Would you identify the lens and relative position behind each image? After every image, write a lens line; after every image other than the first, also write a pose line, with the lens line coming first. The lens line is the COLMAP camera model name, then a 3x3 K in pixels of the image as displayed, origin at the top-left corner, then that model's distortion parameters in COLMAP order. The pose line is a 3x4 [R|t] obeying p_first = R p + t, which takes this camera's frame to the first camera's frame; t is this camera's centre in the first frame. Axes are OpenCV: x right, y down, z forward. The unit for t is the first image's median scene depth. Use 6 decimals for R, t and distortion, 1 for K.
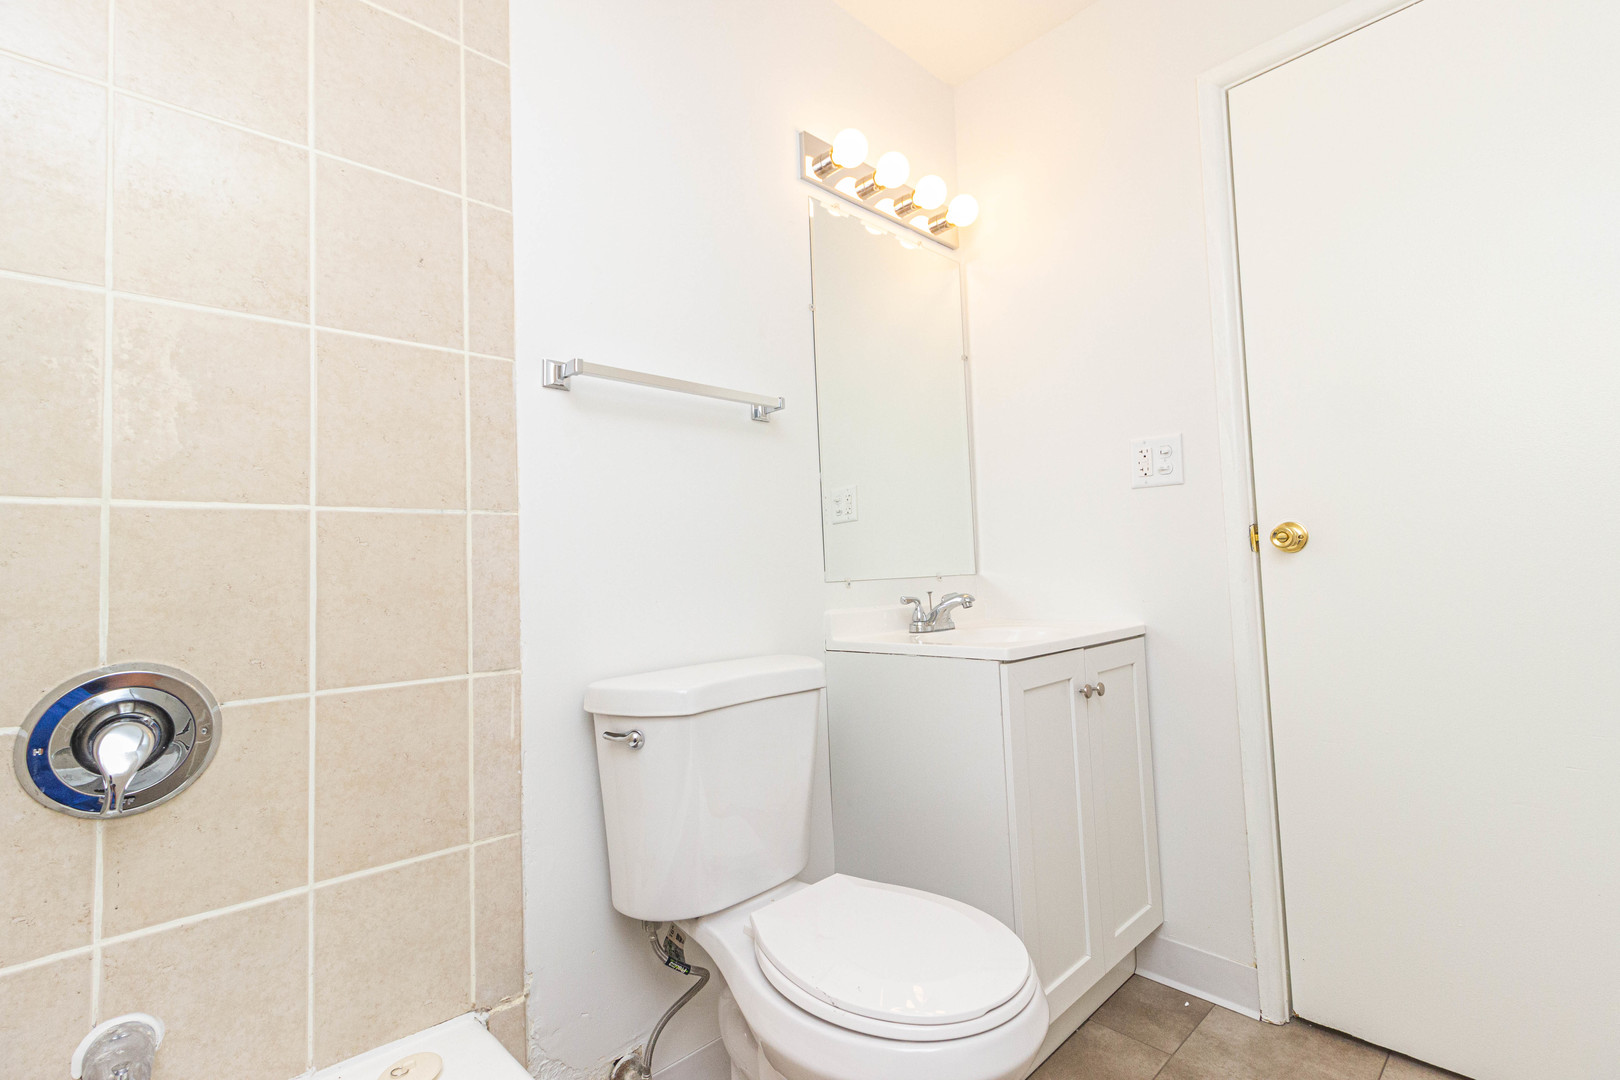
lens RADIAL K [[738.4, 0, 810.9], [0, 738.4, 533.7], [0, 0, 1]] dist [-0.001248, -0.000044]
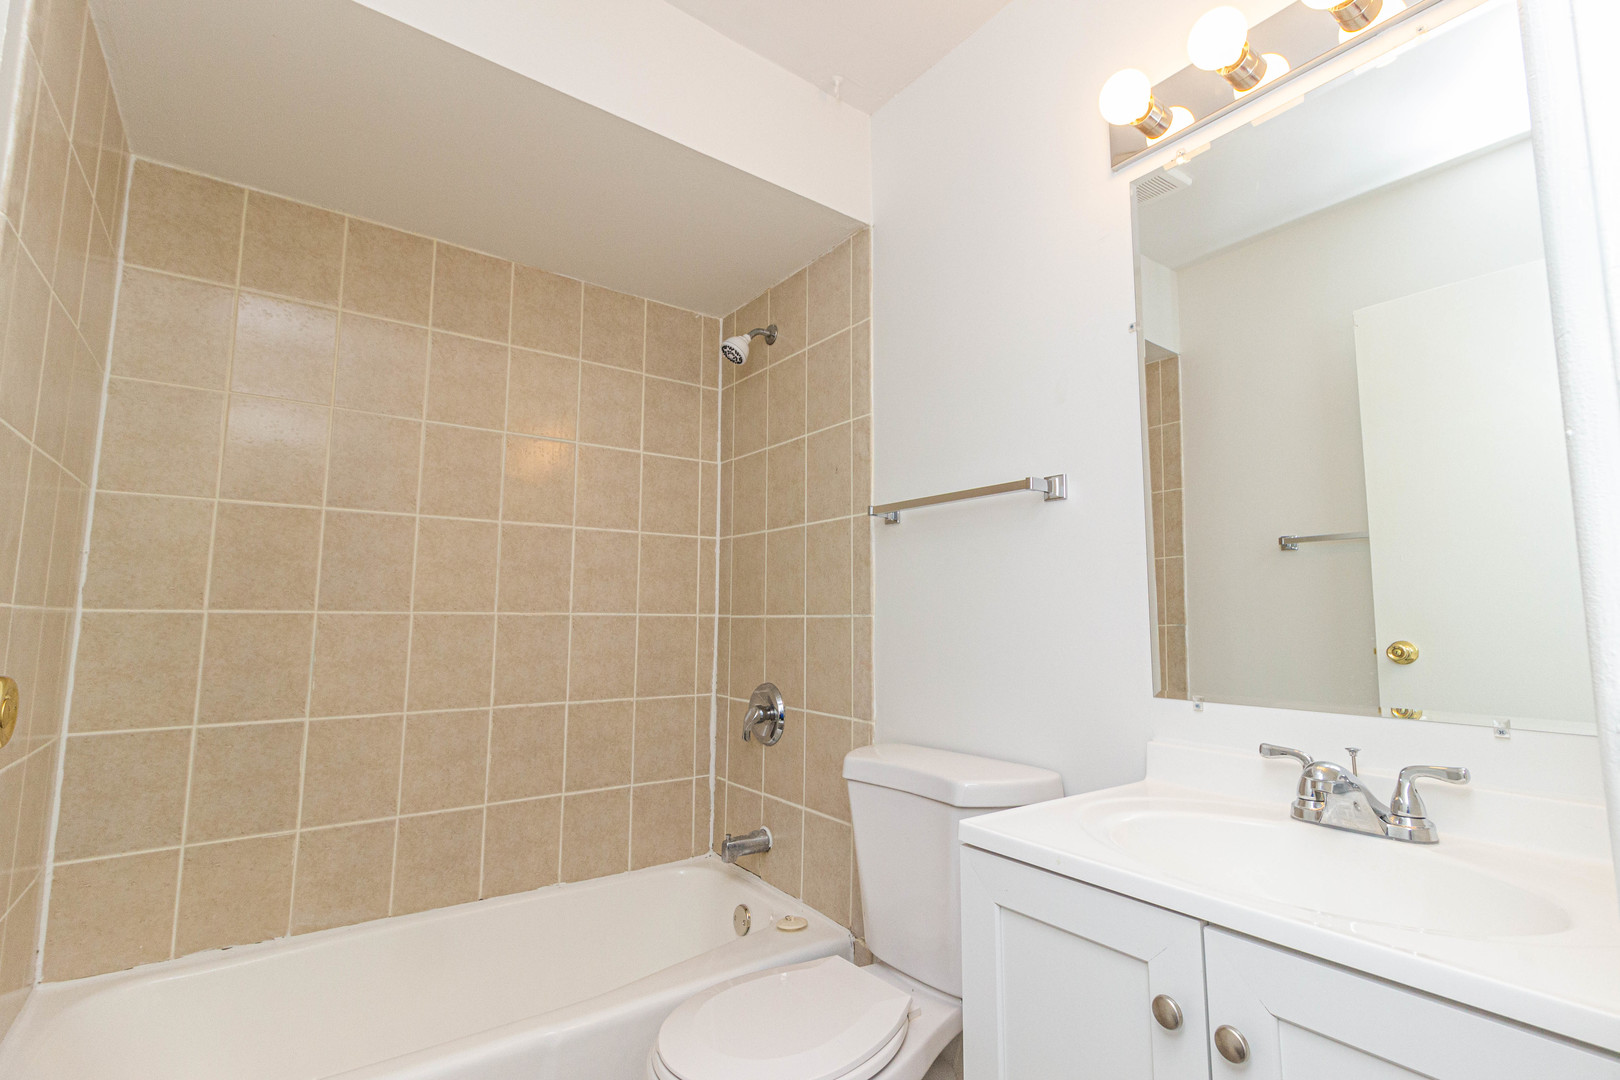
lens RADIAL K [[738.4, 0, 810.6], [0, 738.4, 541.9], [0, 0, 1]] dist [-0.001248, -0.000044]
pose [[-0.133305, -0.072965, -0.988386, 1.168882], [0.047739, 0.995656, -0.079940, -0.065650], [0.989925, -0.057841, -0.129243, 1.147051]]
